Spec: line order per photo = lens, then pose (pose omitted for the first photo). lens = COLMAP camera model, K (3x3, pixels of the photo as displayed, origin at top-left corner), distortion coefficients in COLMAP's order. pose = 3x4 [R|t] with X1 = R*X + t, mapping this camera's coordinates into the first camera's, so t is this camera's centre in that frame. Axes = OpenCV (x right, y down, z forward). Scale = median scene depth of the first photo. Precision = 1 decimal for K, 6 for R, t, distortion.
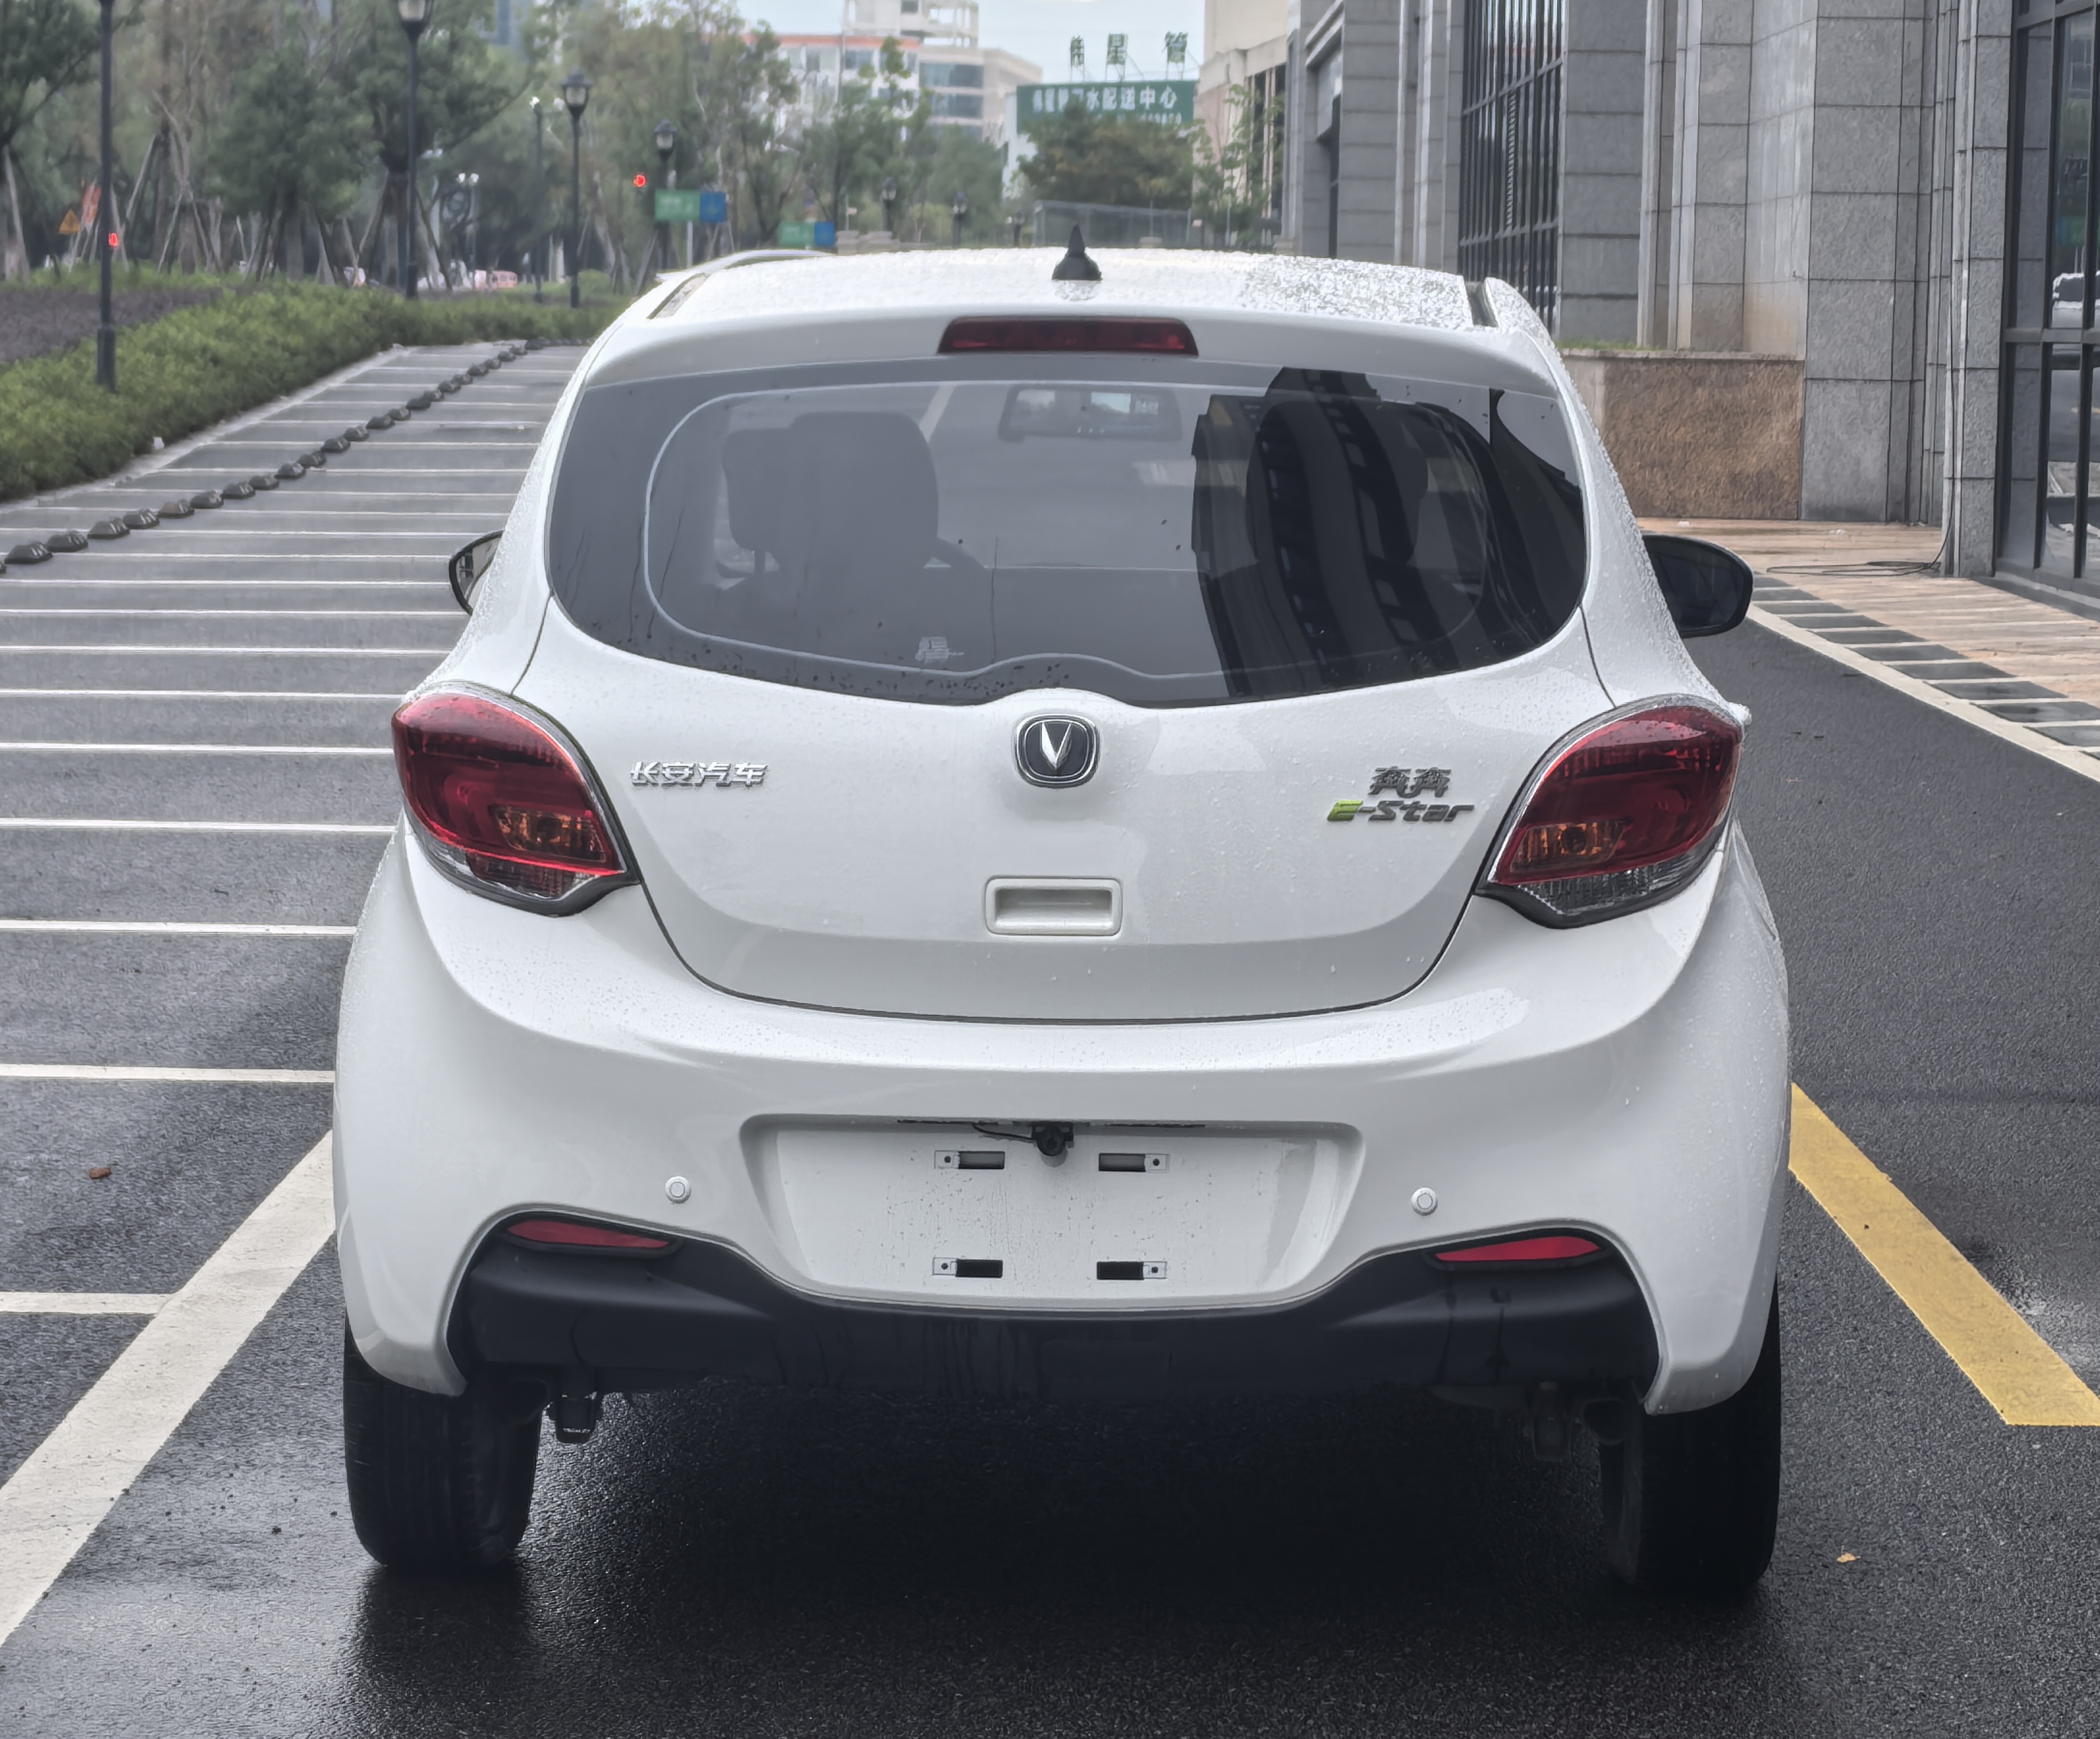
lens RADIAL K [[5518.6, 0, 1049.1], [0, 5518.6, 858.2], [0, 0, 1]] dist [0.141151, 0.000000]
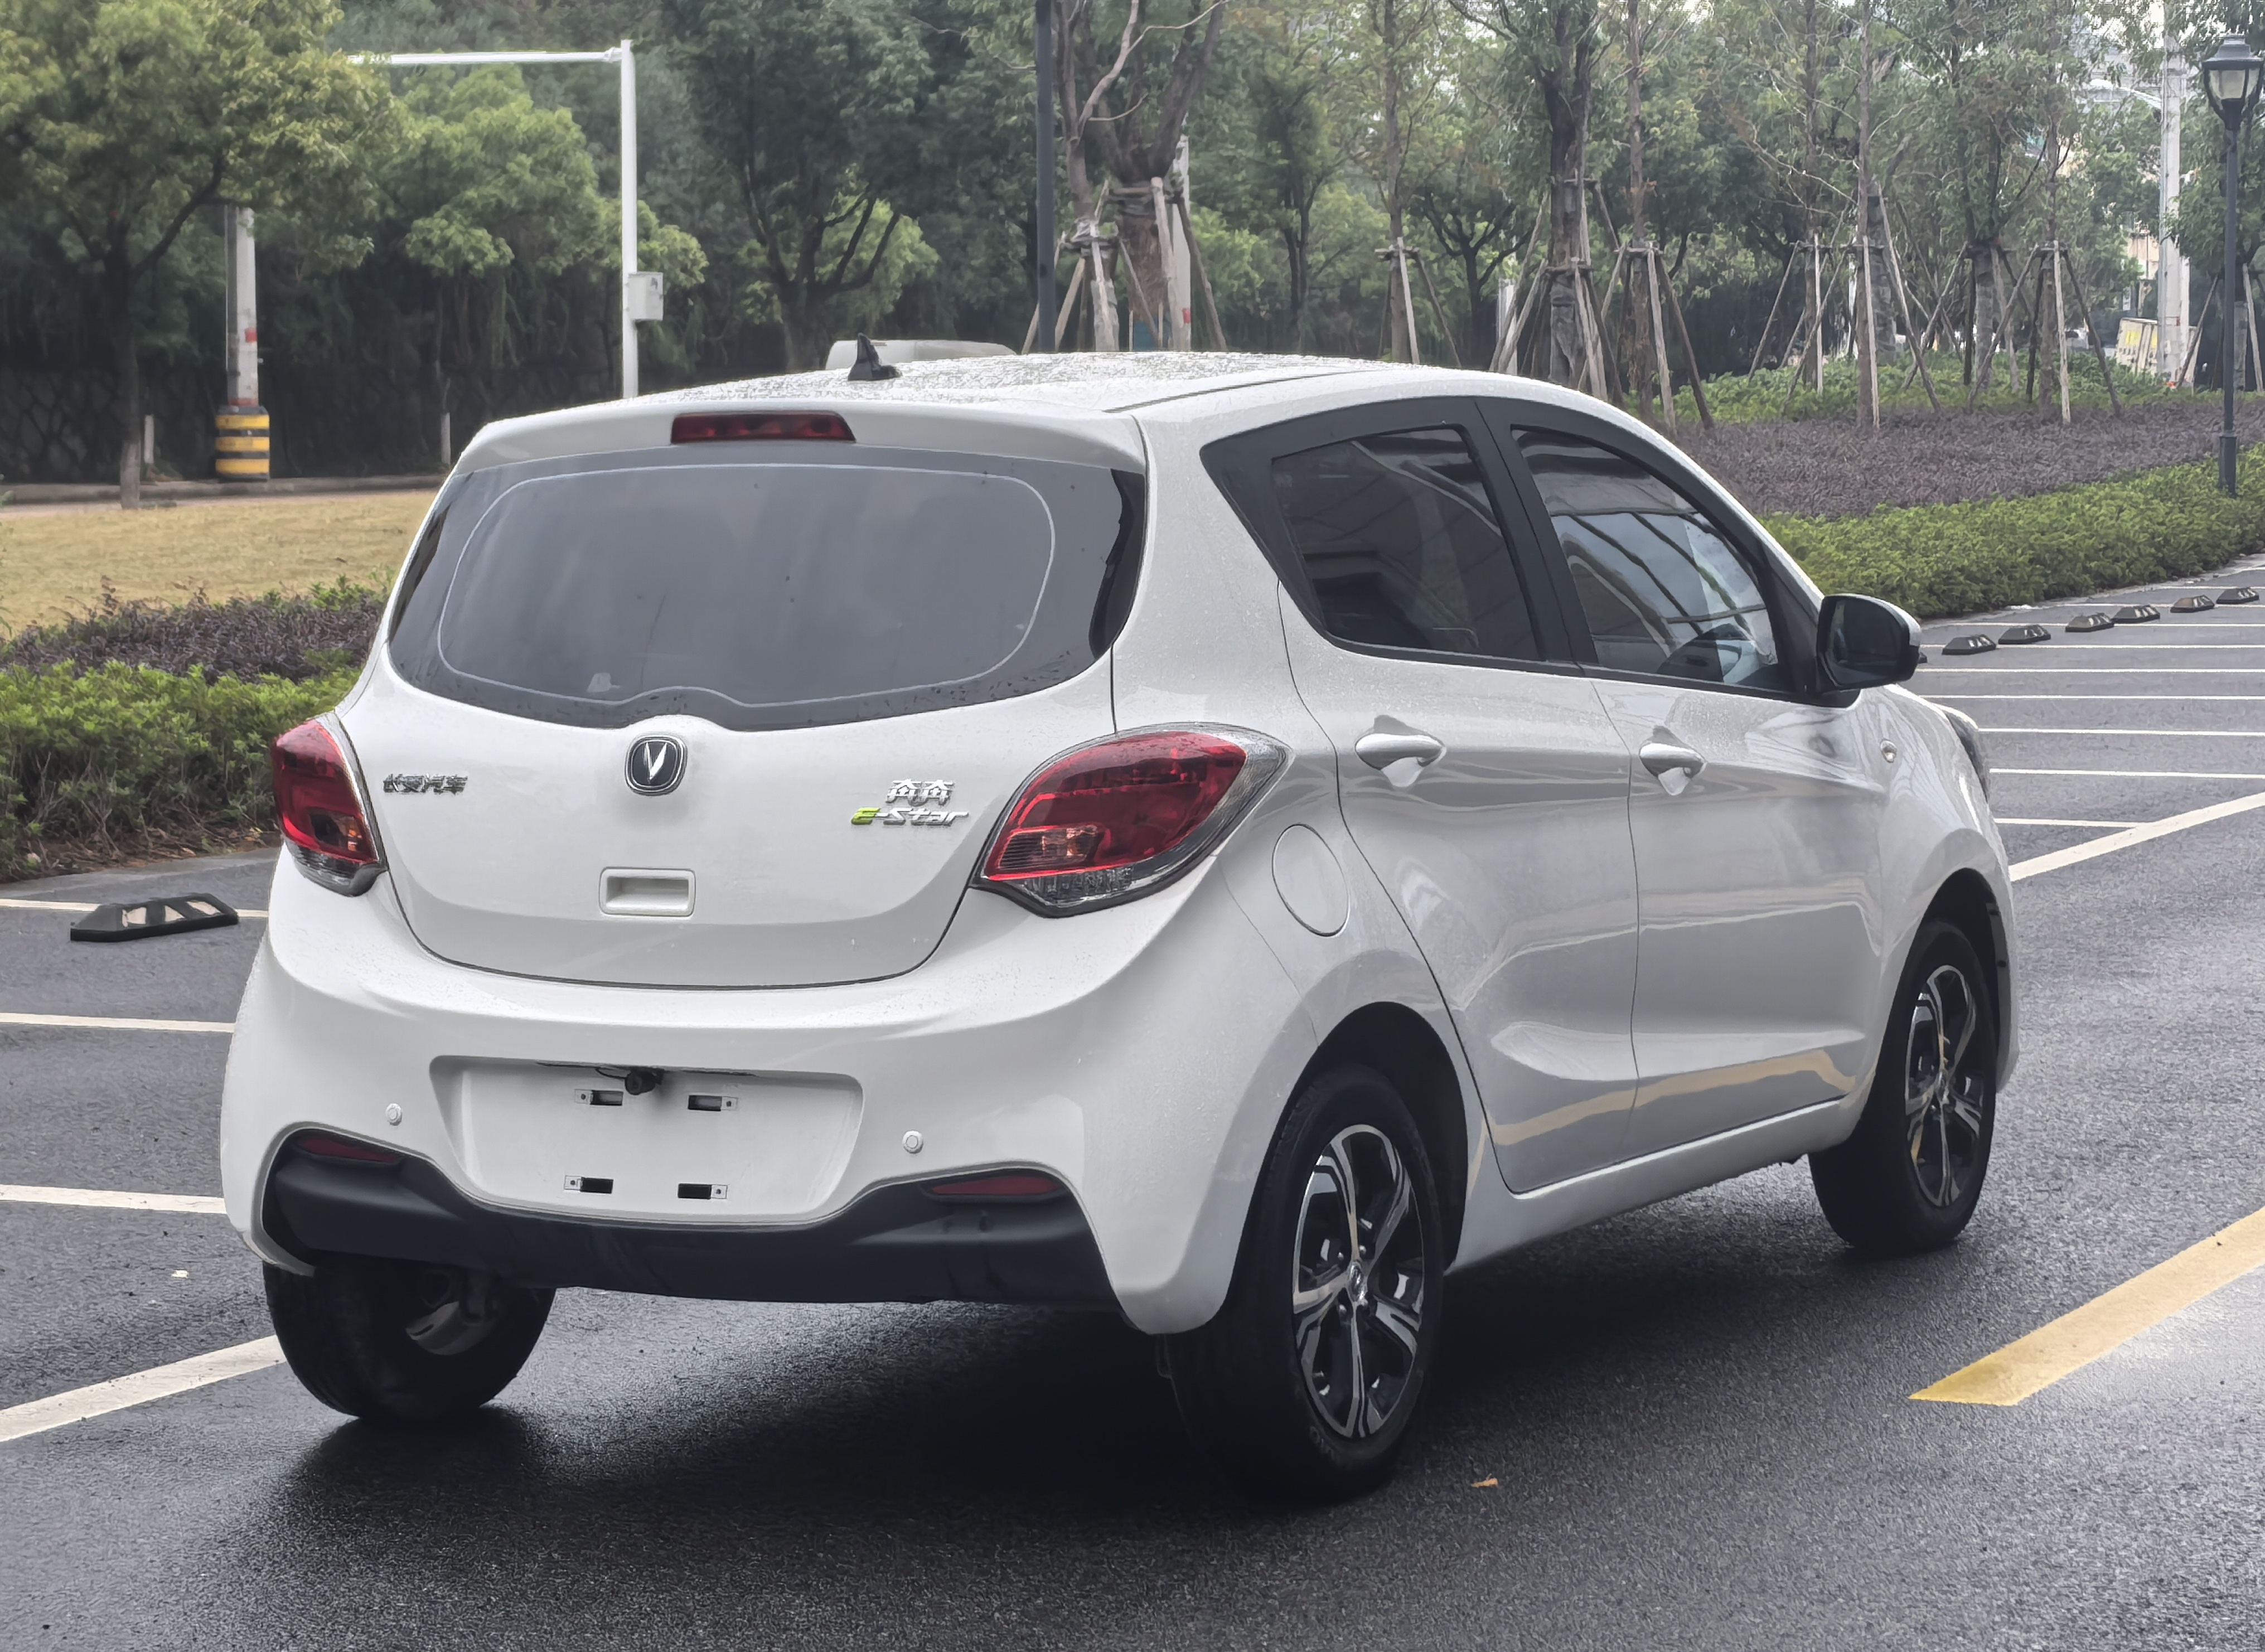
lens RADIAL K [[5245.3, 0, 1134.8], [0, 5245.3, 836.6], [0, 0, 1]] dist [0.056250, 0.000000]
pose [[0.921419, 0.011378, -0.388404, 0.550711], [-0.018947, 0.999698, -0.015663, 0.012632], [0.388108, 0.021792, 0.921356, -0.032104]]
